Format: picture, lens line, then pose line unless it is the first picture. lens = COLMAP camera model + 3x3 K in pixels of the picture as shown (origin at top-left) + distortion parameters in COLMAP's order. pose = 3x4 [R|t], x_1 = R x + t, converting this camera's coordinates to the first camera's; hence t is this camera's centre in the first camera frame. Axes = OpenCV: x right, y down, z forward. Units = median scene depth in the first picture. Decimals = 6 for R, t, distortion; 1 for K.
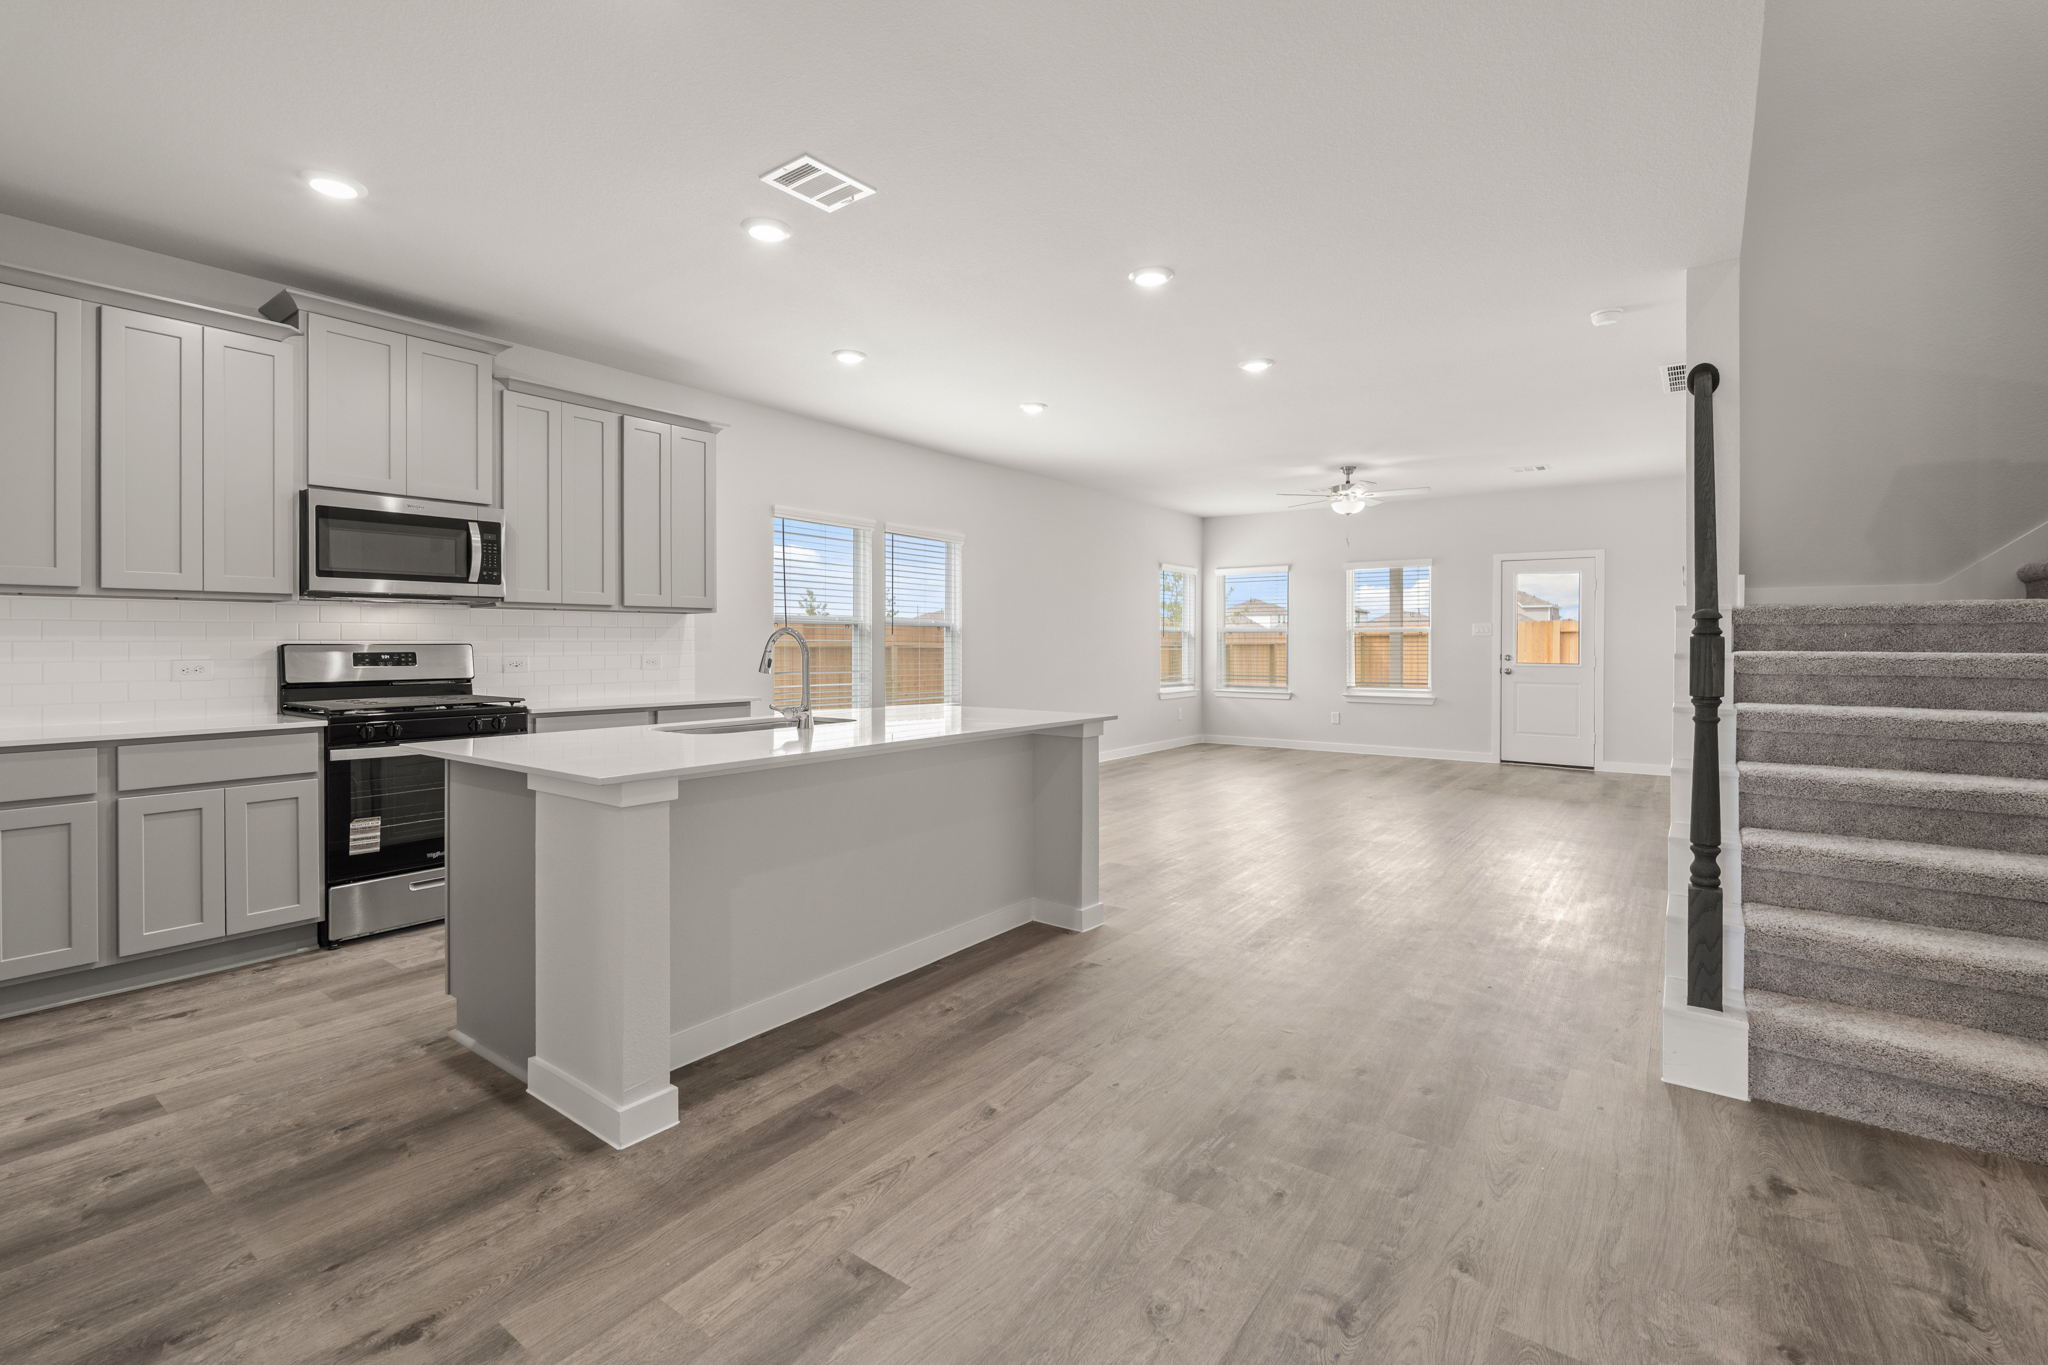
lens RADIAL K [[919.4, 0, 1026.6], [0, 919.4, 636.3], [0, 0, 1]] dist [0.002164, 0.000008]
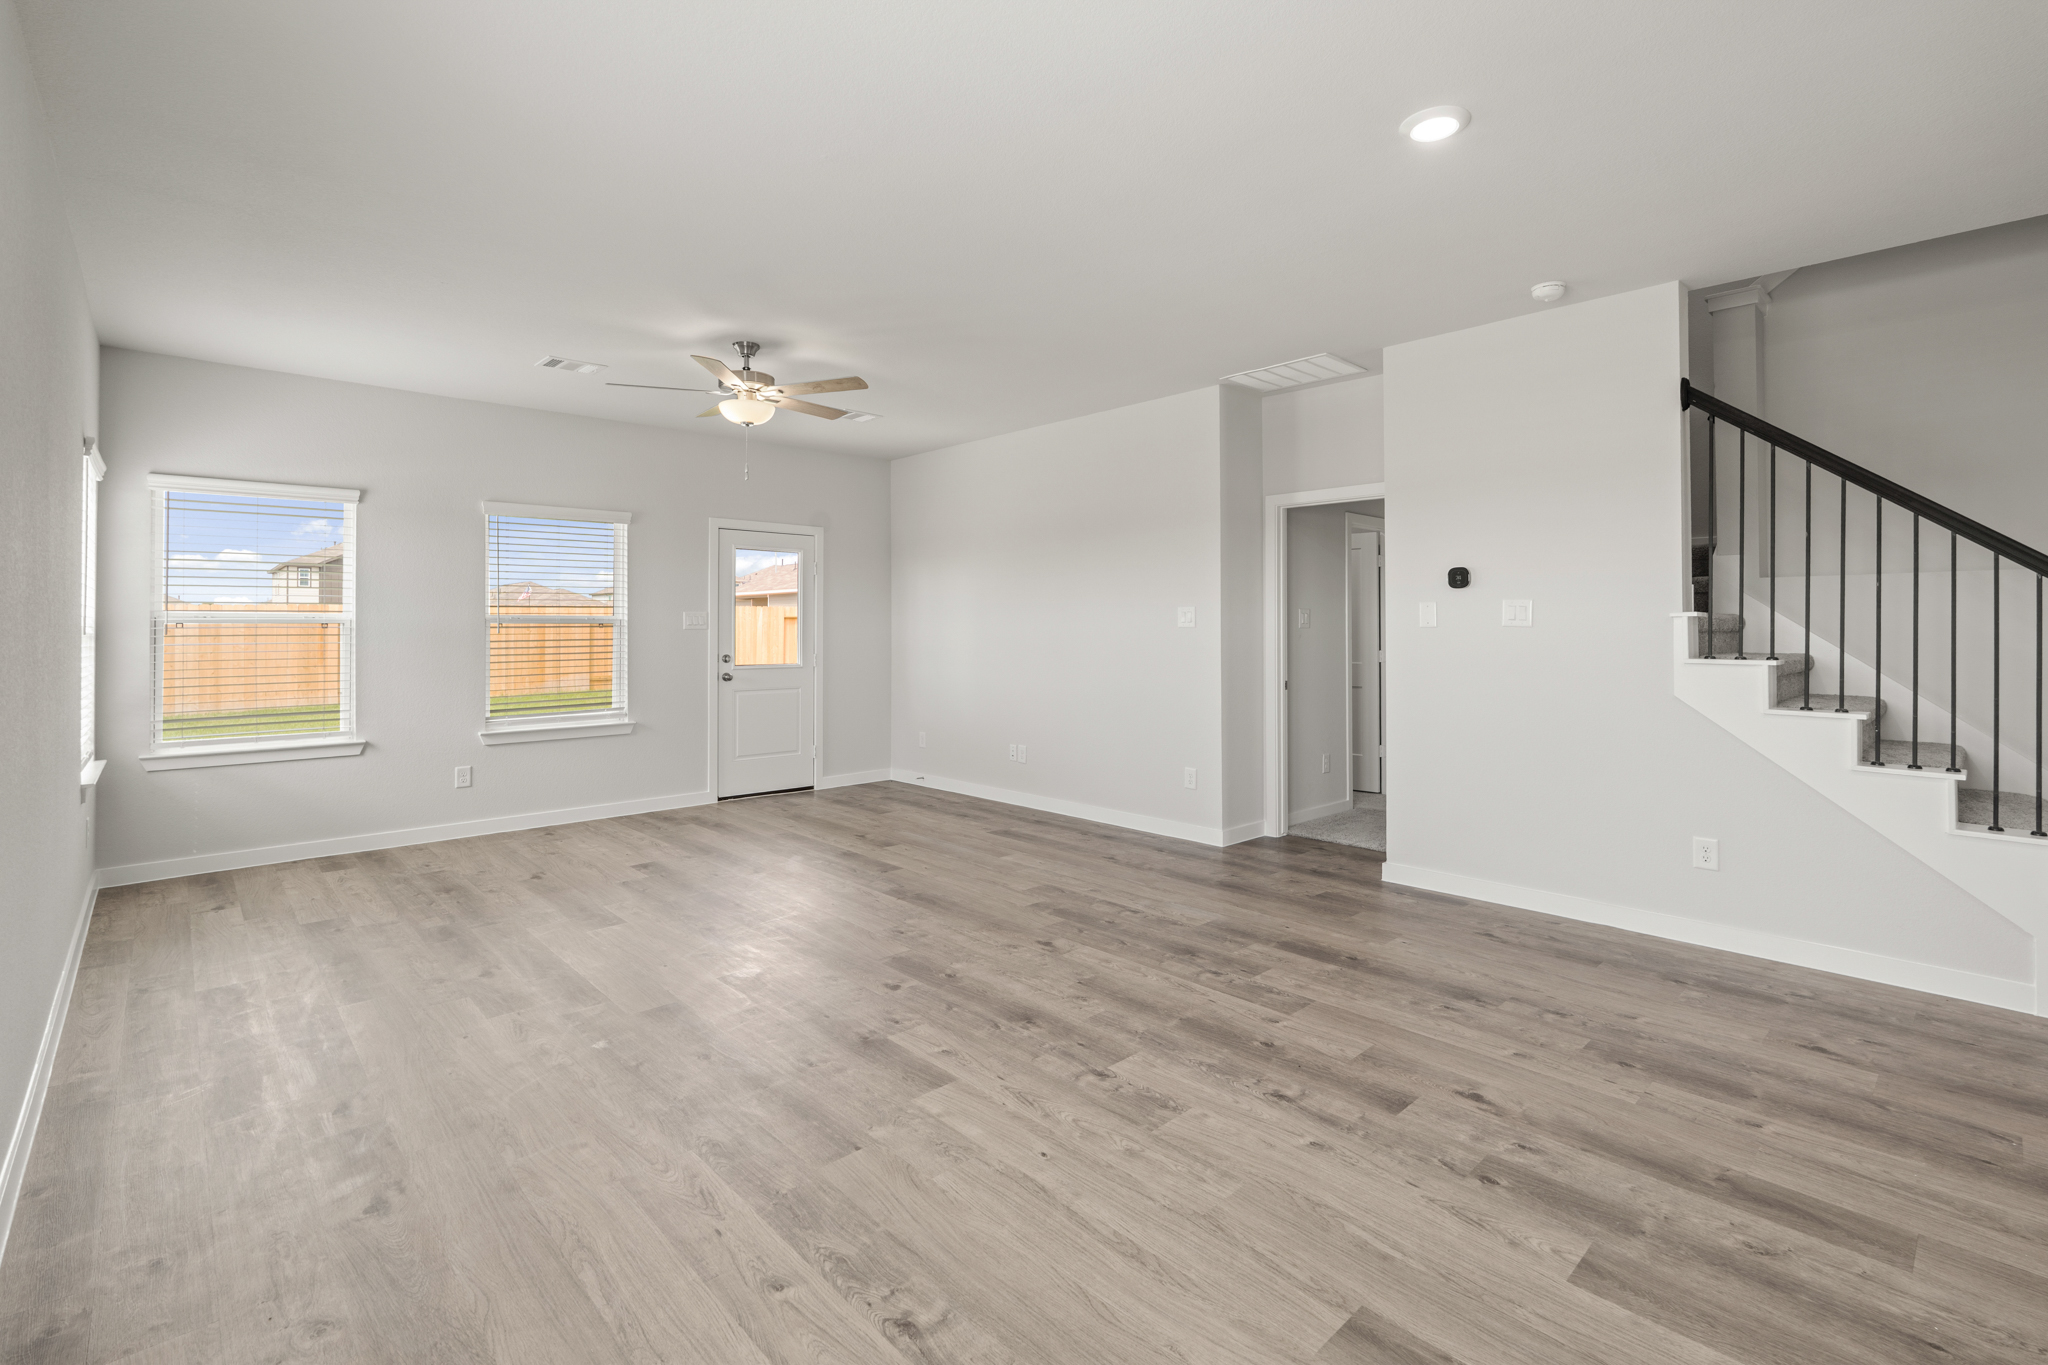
lens RADIAL K [[919.4, 0, 1026.6], [0, 919.4, 636.3], [0, 0, 1]] dist [0.002164, 0.000008]
pose [[0.186496, -0.013809, 0.982359, -0.412338], [-0.001996, 0.999894, 0.014434, -0.015227], [-0.982454, -0.004652, 0.186449, 1.528635]]
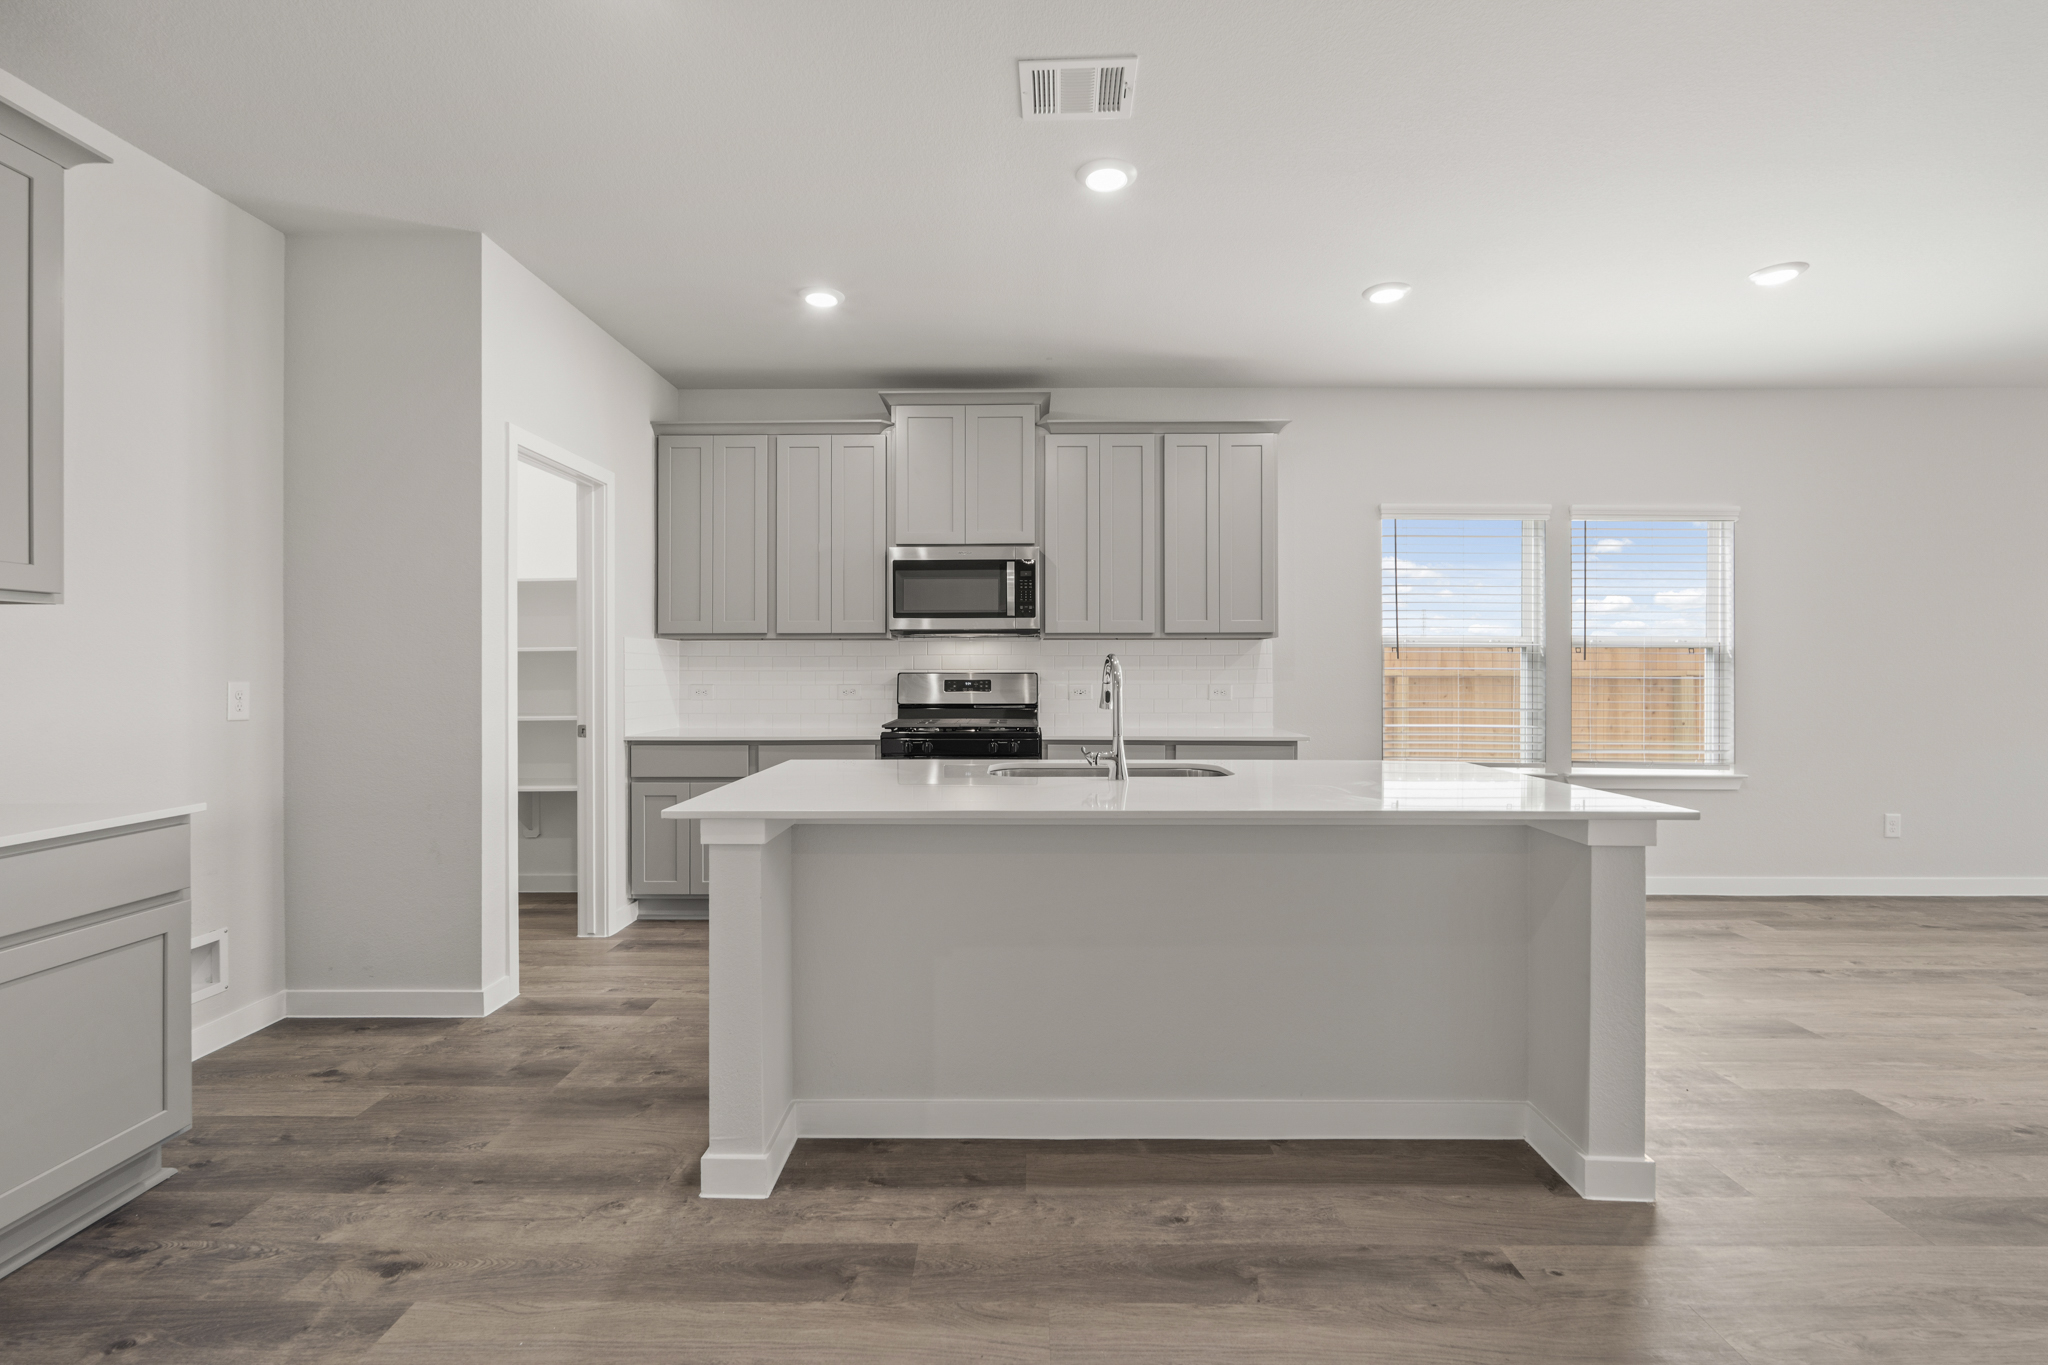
lens RADIAL K [[907.1, 0, 1014.7], [0, 907.1, 666.2], [0, 0, 1]] dist [0.000020, 0.000060]
pose [[0.586301, -0.004340, -0.810081, 0.301867], [0.005854, 0.999982, -0.001121, 0.001883], [0.810072, -0.004085, 0.586316, 0.407811]]
